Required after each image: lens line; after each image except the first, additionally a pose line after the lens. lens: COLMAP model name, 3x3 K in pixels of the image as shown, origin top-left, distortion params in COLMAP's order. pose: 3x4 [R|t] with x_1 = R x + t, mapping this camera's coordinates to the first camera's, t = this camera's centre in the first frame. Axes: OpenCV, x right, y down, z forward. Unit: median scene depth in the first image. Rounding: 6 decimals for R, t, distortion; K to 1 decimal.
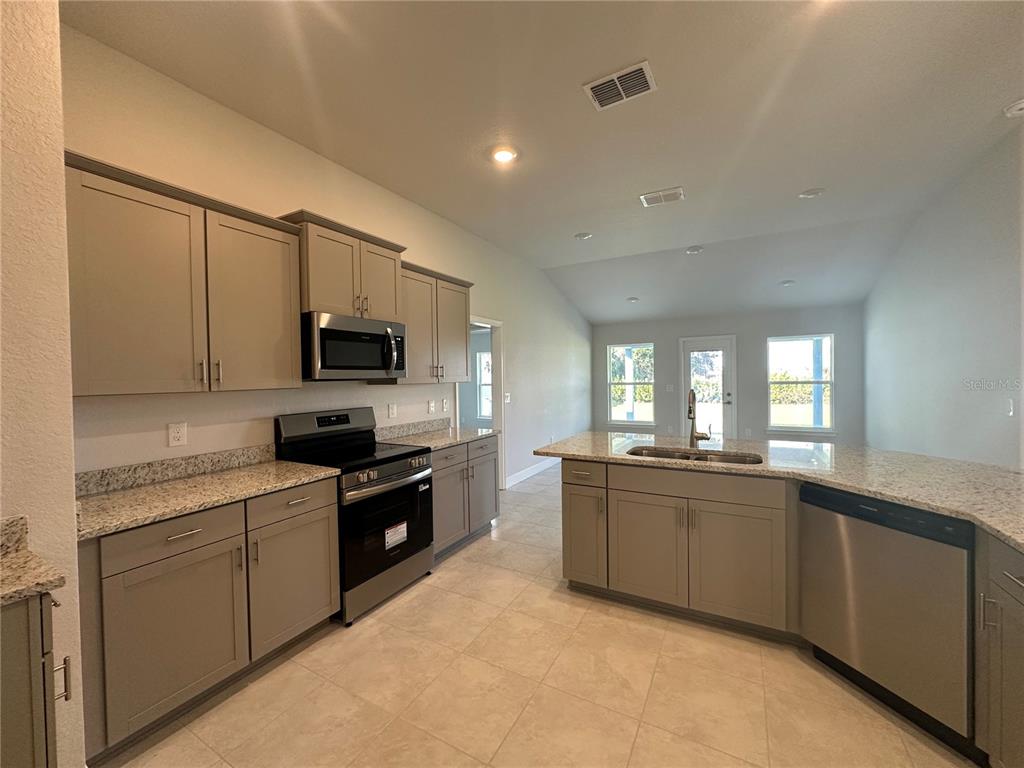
lens RADIAL K [[408.7, 0, 511.5], [0, 408.7, 383.1], [0, 0, 1]] dist [-0.002540, -0.000024]
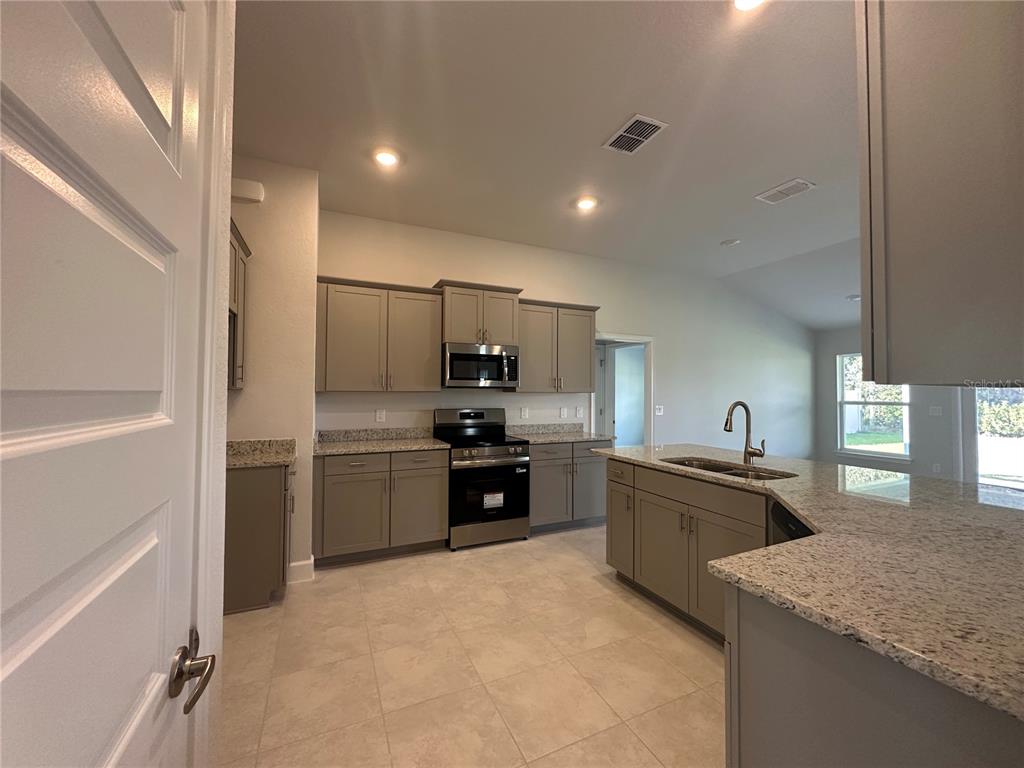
lens RADIAL K [[408.7, 0, 513.2], [0, 408.7, 383.6], [0, 0, 1]] dist [-0.002540, -0.000024]
pose [[0.808049, 0.007559, -0.589067, 0.562503], [-0.029555, 0.999179, -0.027720, 0.014561], [0.588374, 0.039809, 0.807608, -0.088093]]
